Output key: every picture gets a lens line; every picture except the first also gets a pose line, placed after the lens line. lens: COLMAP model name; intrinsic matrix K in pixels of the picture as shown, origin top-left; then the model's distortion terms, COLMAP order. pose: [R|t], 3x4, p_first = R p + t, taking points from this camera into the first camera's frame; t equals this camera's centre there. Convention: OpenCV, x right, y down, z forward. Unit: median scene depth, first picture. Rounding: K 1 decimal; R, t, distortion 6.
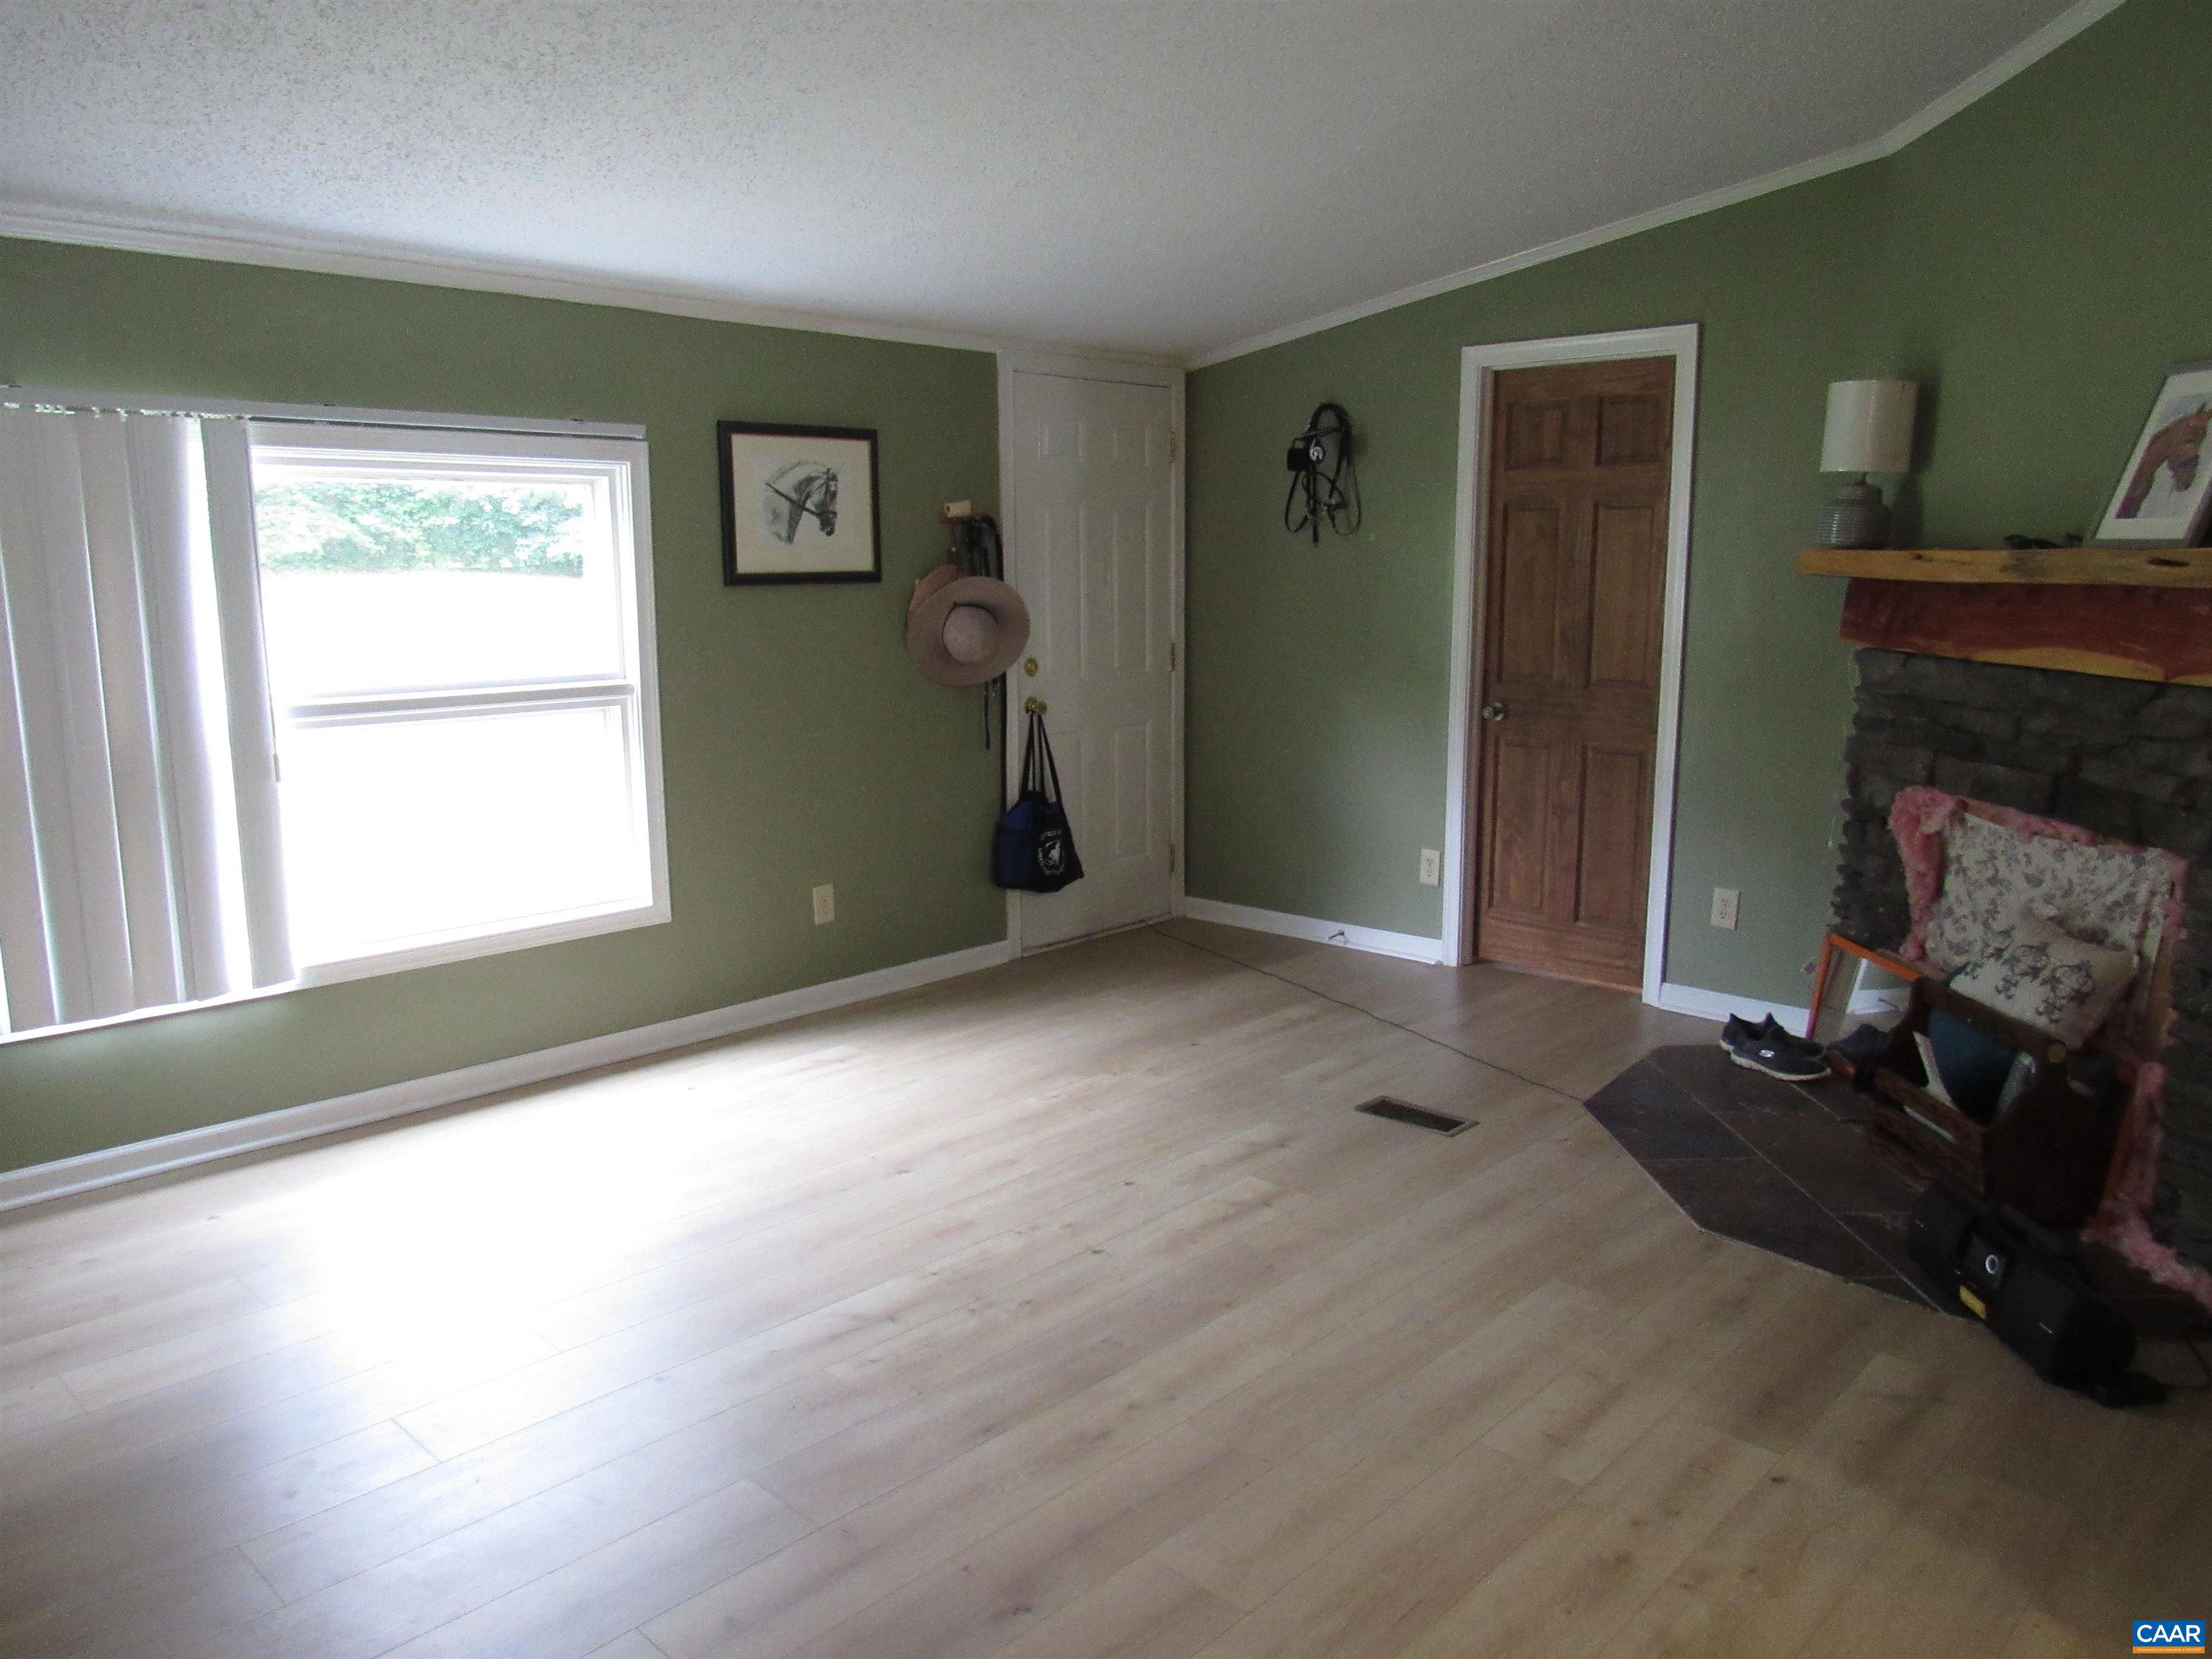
lens RADIAL K [[1573.5, 0, 1027.6], [0, 1573.5, 835.4], [0, 0, 1]] dist [-0.032626, 0.010201]
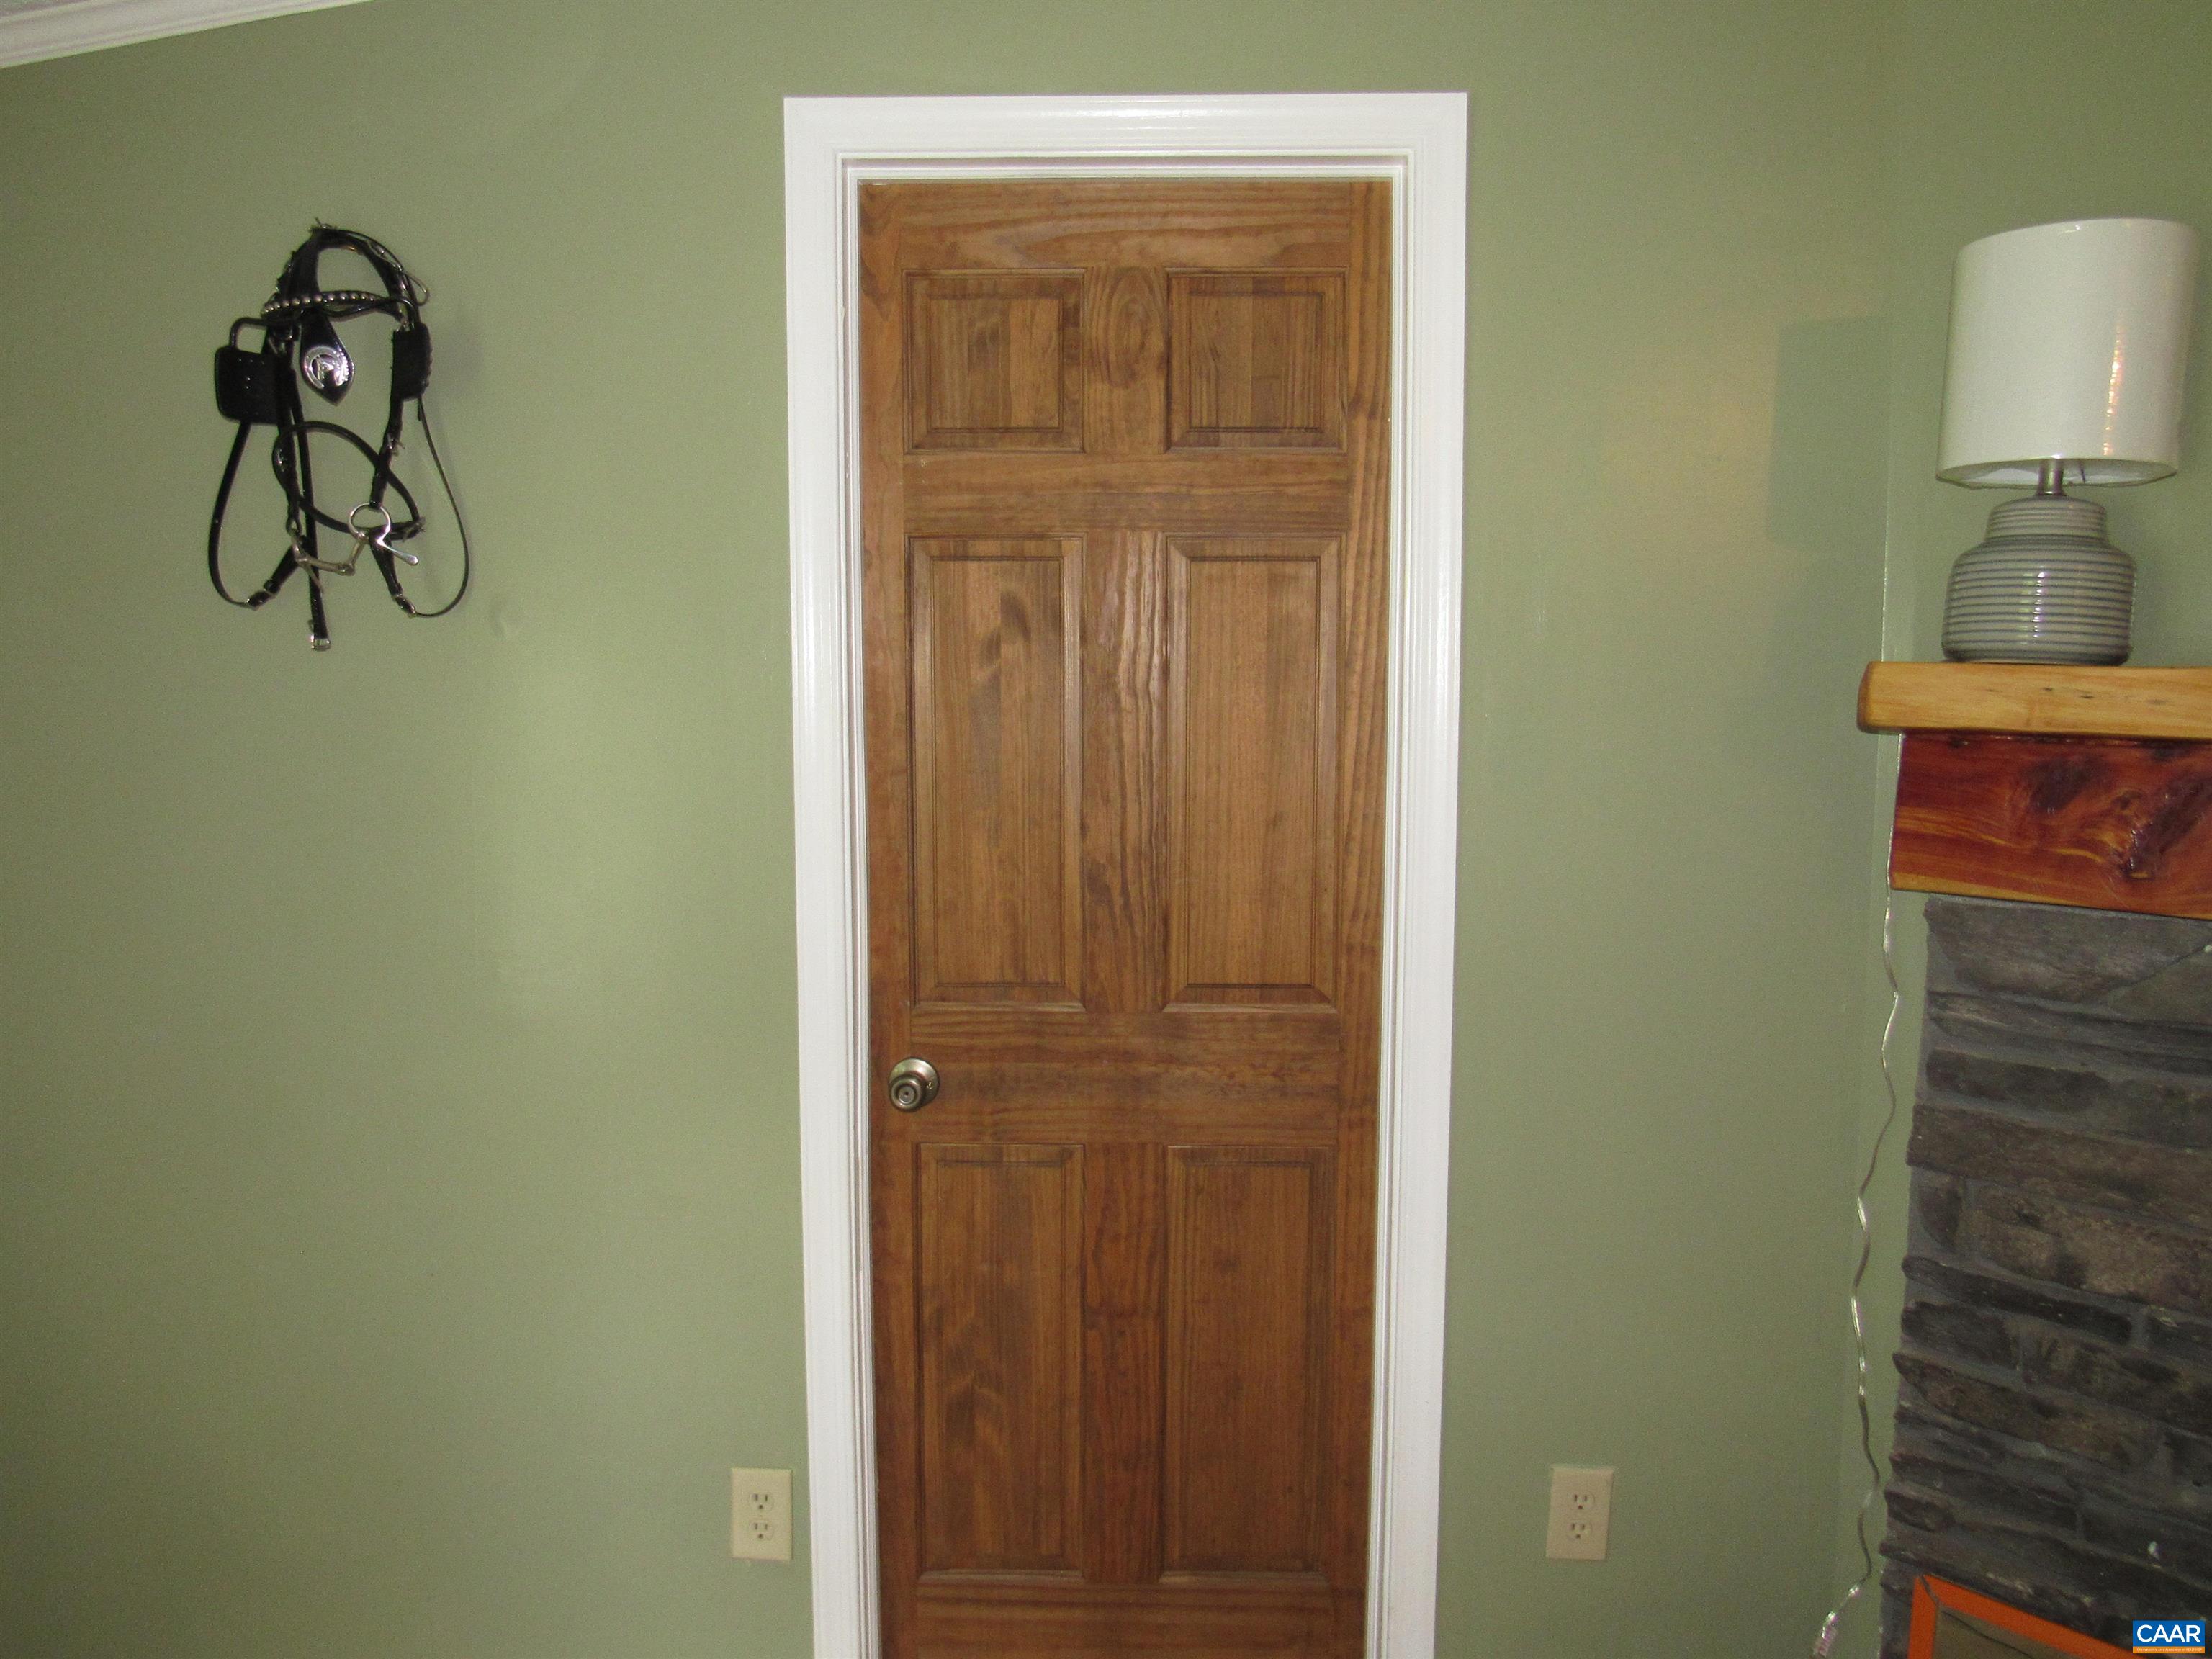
lens RADIAL K [[1573.5, 0, 1102.4], [0, 1573.5, 819.6], [0, 0, 1]] dist [-0.032626, 0.010201]
pose [[0.701907, -0.060547, 0.709690, 0.066274], [0.119347, 0.992291, -0.033380, -0.127269], [-0.702198, 0.108129, 0.703723, 0.711138]]
